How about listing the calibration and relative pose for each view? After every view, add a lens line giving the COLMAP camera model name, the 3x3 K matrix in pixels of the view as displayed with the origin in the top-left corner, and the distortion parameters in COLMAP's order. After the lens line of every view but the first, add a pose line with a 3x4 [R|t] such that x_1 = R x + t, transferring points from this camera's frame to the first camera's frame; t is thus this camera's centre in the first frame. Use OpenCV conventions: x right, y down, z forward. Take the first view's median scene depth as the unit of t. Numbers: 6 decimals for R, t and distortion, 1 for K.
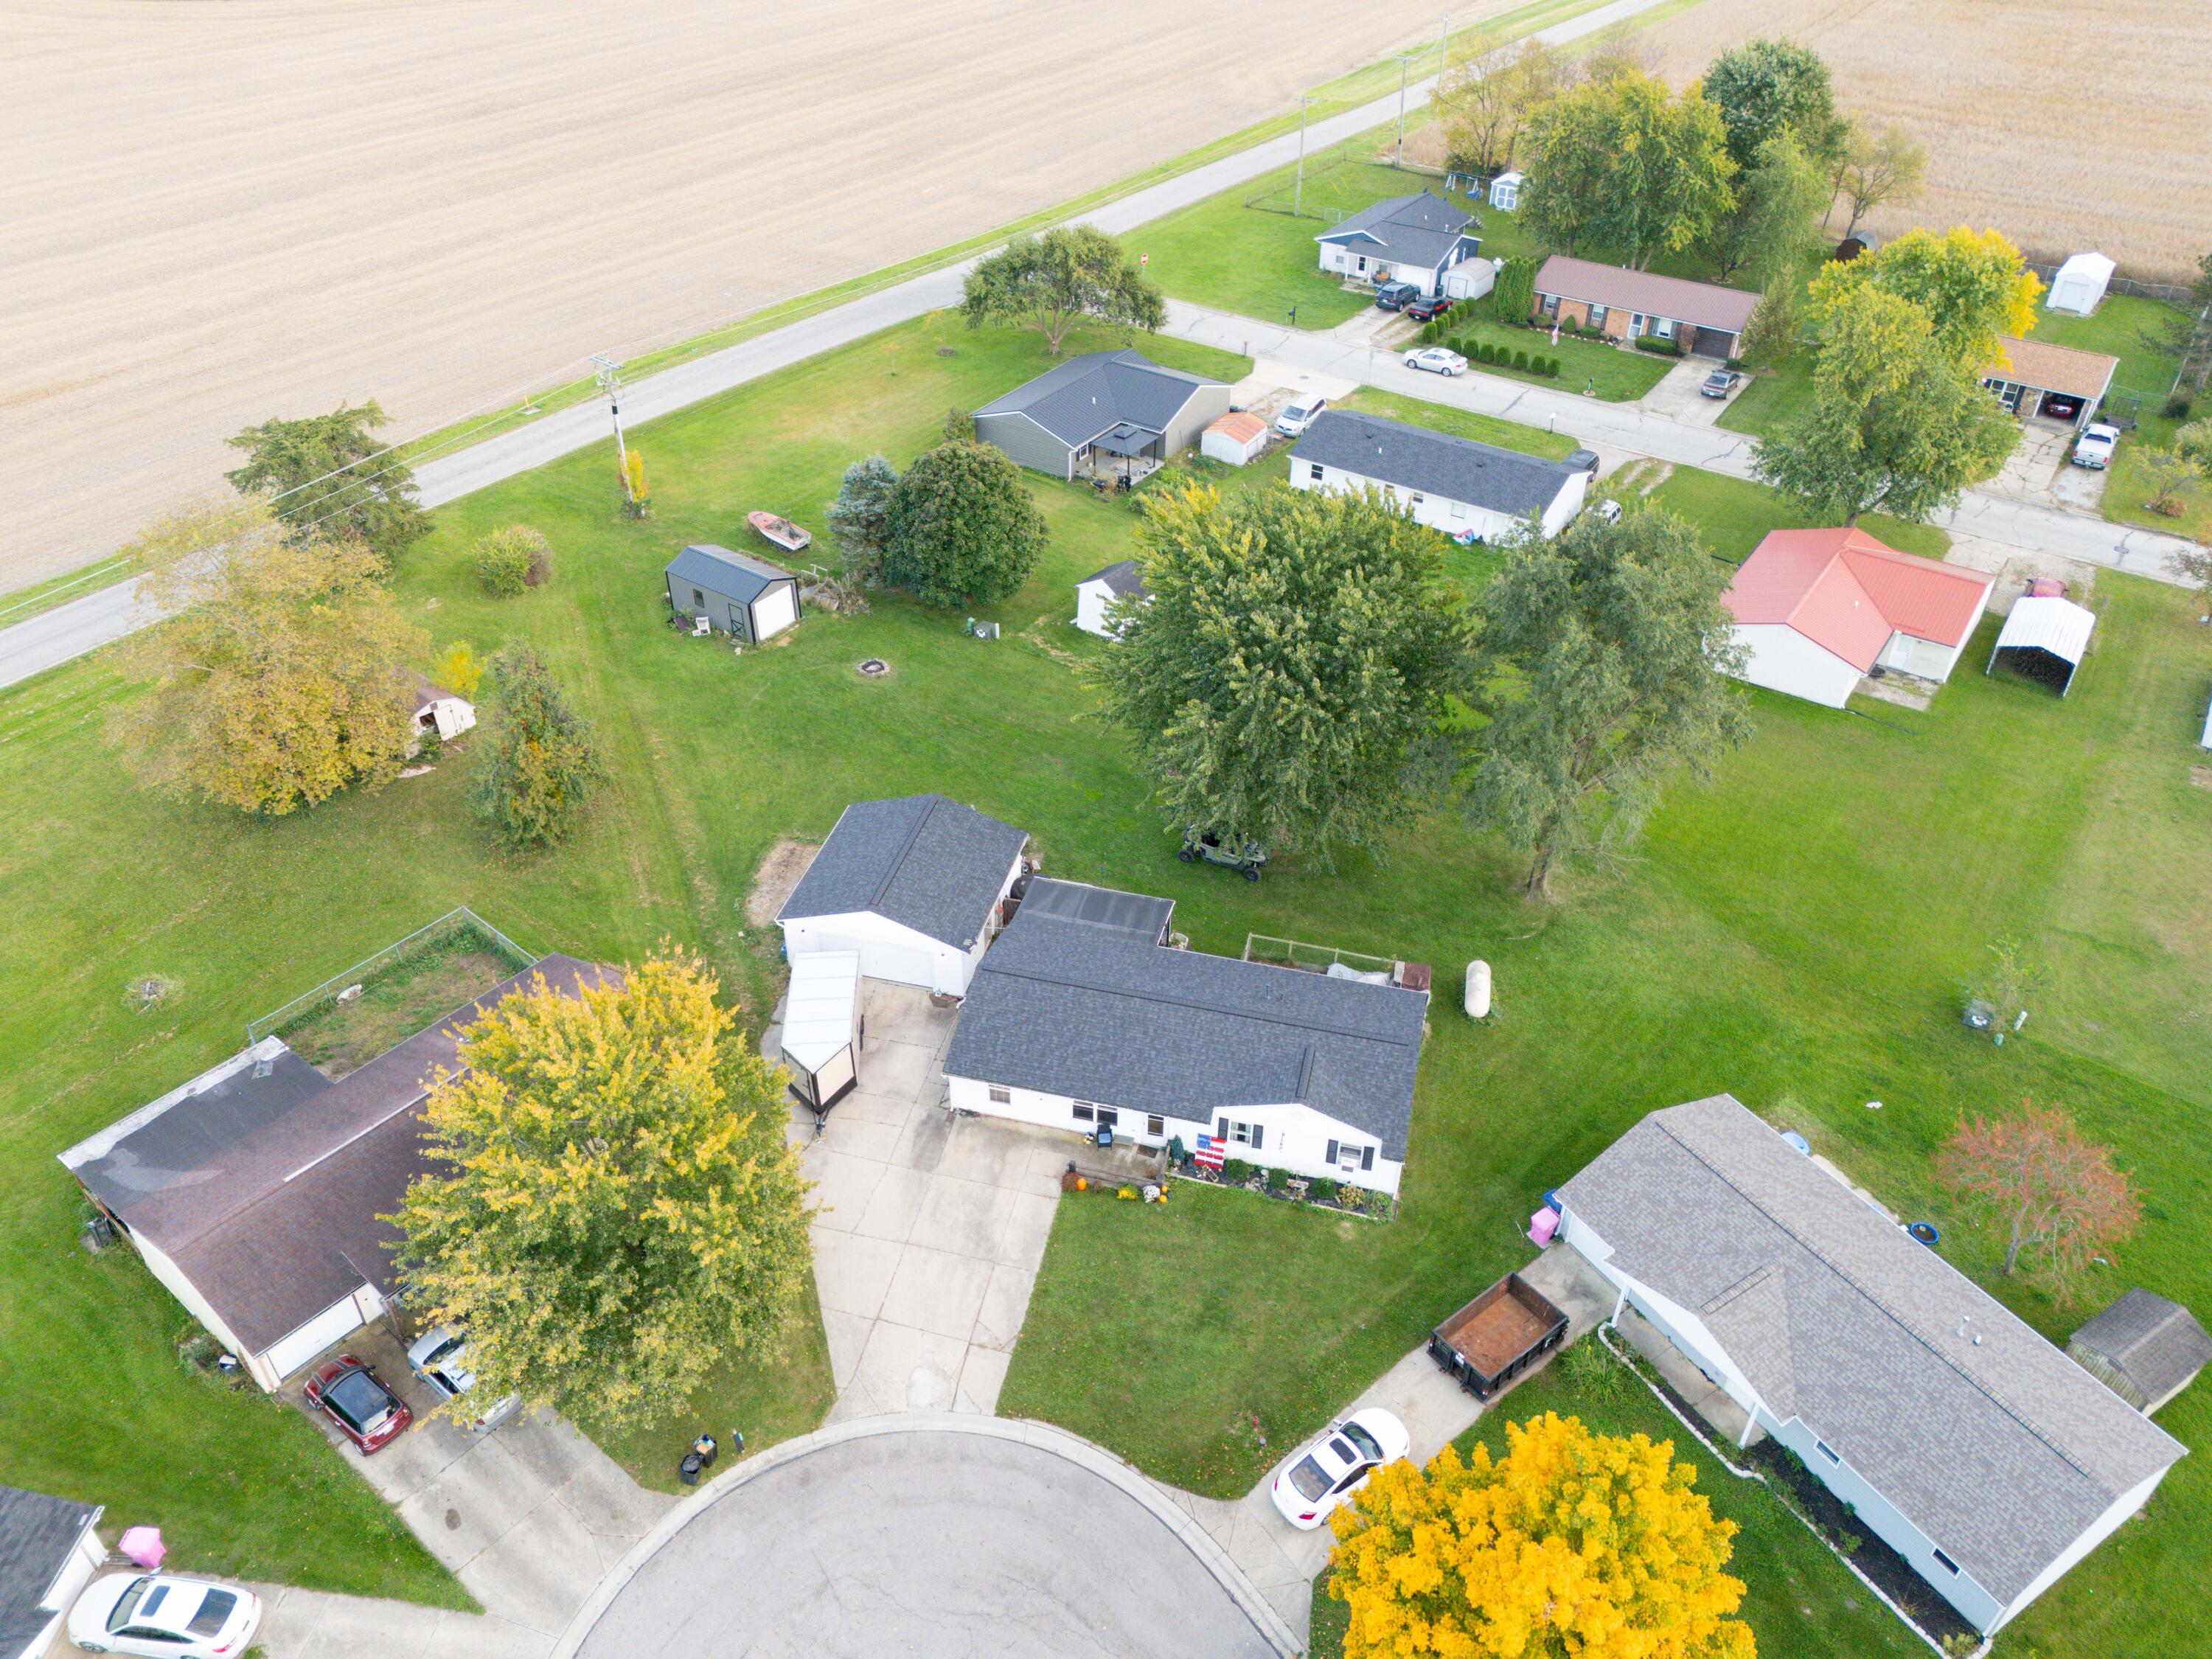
lens RADIAL K [[1620.8, 0, 1106.0], [0, 1620.8, 829.5], [0, 0, 1]] dist [0.040845, -0.005738]
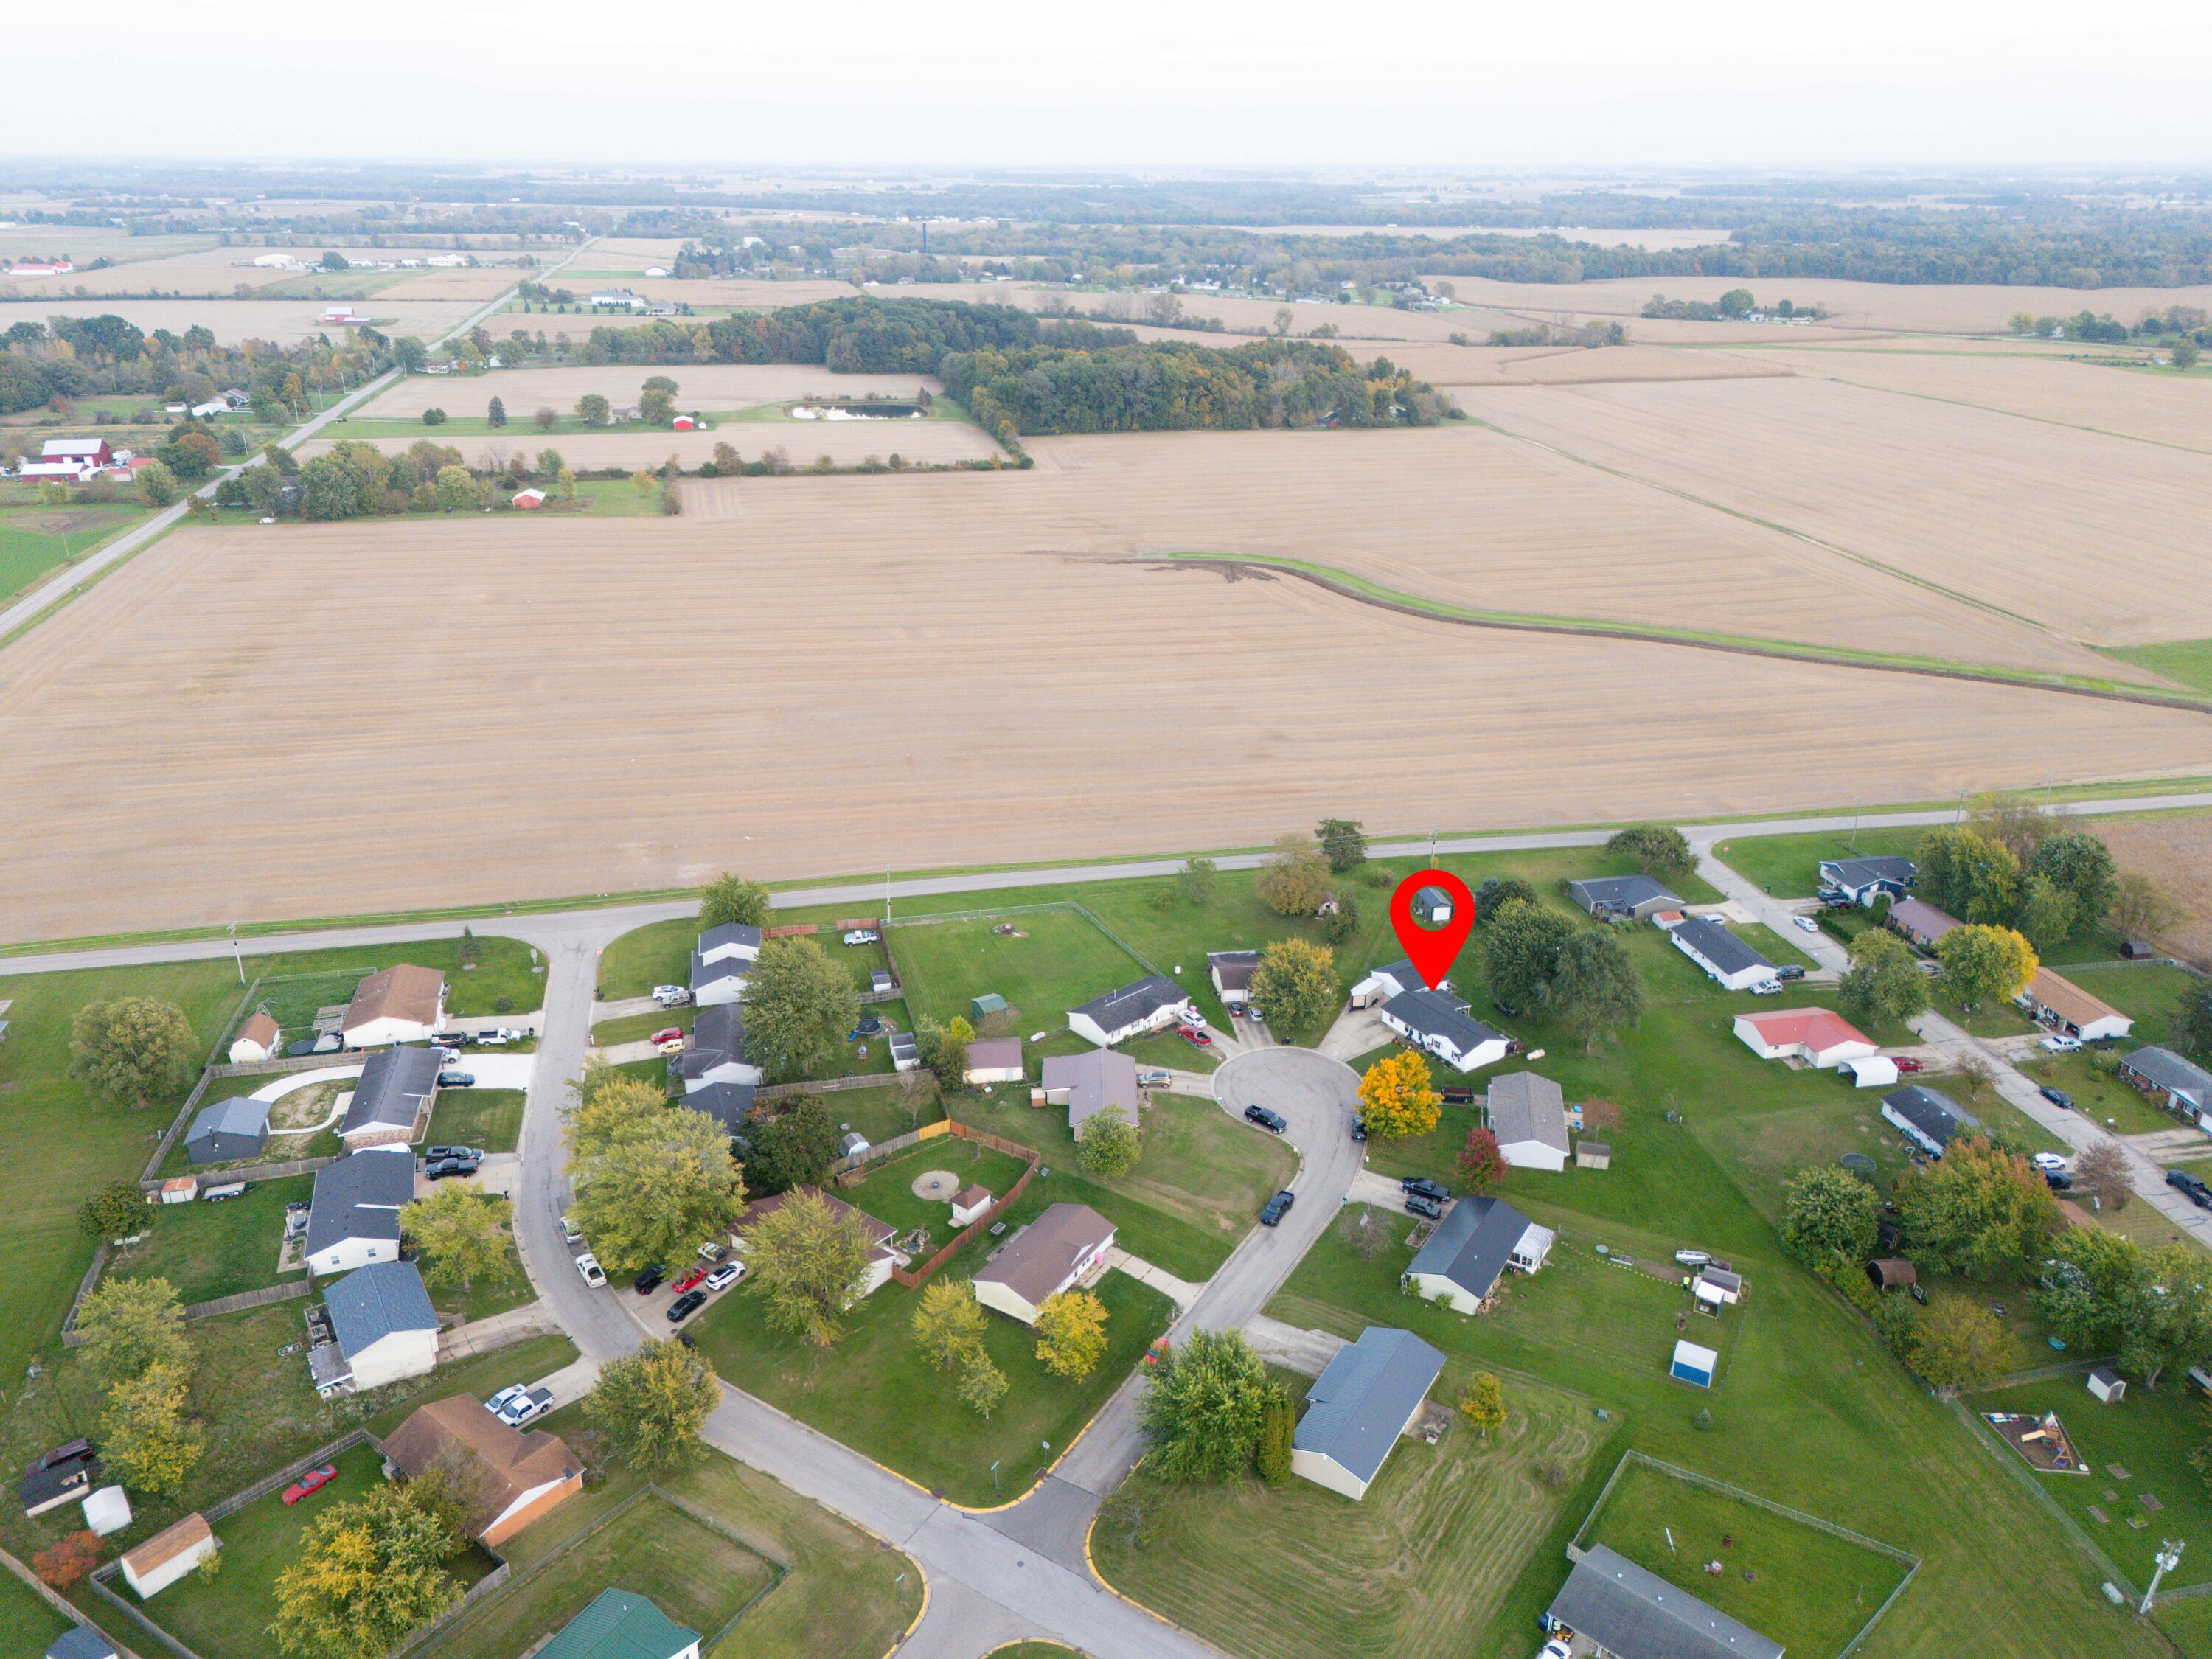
lens RADIAL K [[1613.6, 0, 1106.0], [0, 1613.6, 829.5], [0, 0, 1]] dist [0.077224, -0.064926]
pose [[0.723479, 0.252494, -0.642515, 1.385801], [-0.411436, 0.905063, -0.107612, 0.342374], [0.554345, 0.342209, 0.758679, -1.897431]]
